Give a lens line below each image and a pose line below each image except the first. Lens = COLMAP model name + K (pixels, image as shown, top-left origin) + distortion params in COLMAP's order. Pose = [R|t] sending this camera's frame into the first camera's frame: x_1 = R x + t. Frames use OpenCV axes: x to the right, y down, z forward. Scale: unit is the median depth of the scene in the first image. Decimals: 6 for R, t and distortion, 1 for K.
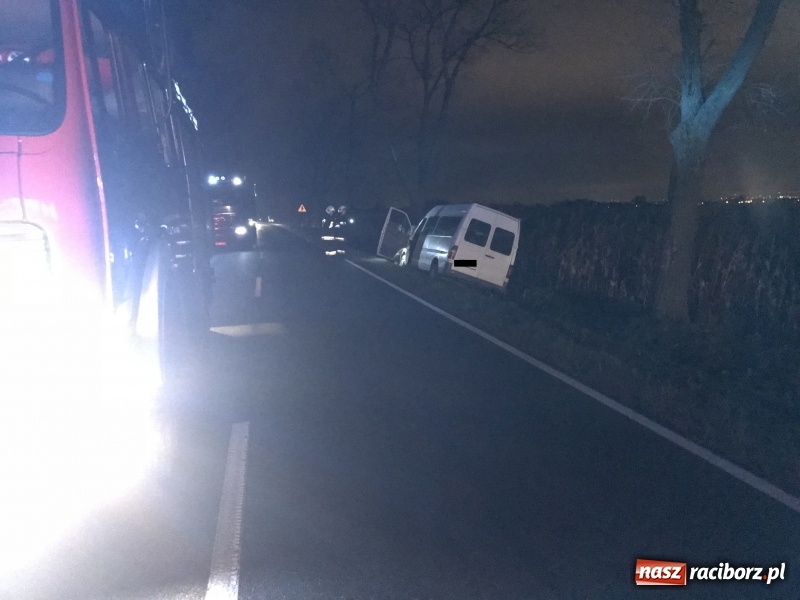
lens RADIAL K [[663.4, 0, 400.0], [0, 663.4, 300.0], [0, 0, 1]] dist [0.075499, -0.217954]
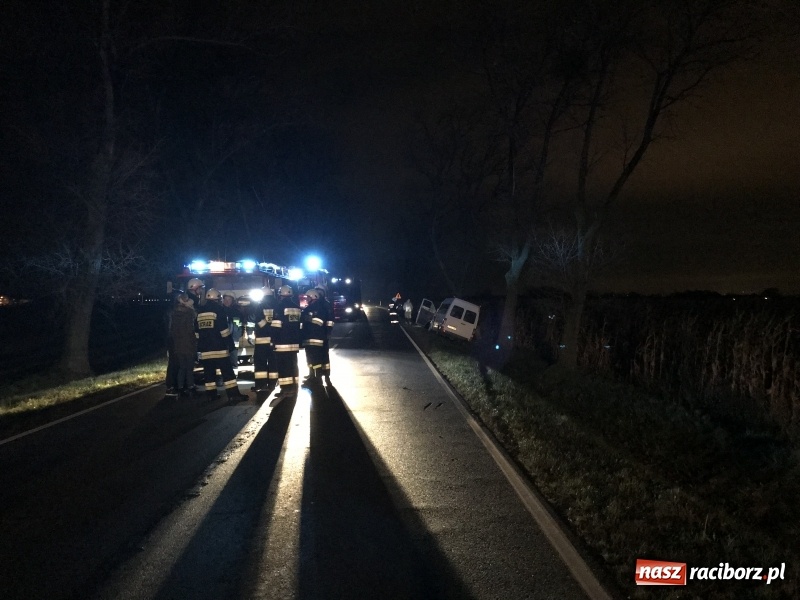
lens RADIAL K [[663.4, 0, 400.0], [0, 663.4, 300.0], [0, 0, 1]] dist [0.075499, -0.217954]
pose [[0.984291, 0.018614, -0.175570, 0.295435], [-0.041114, 0.991253, -0.125404, 0.121283], [0.171700, 0.130653, 0.976447, -0.999161]]
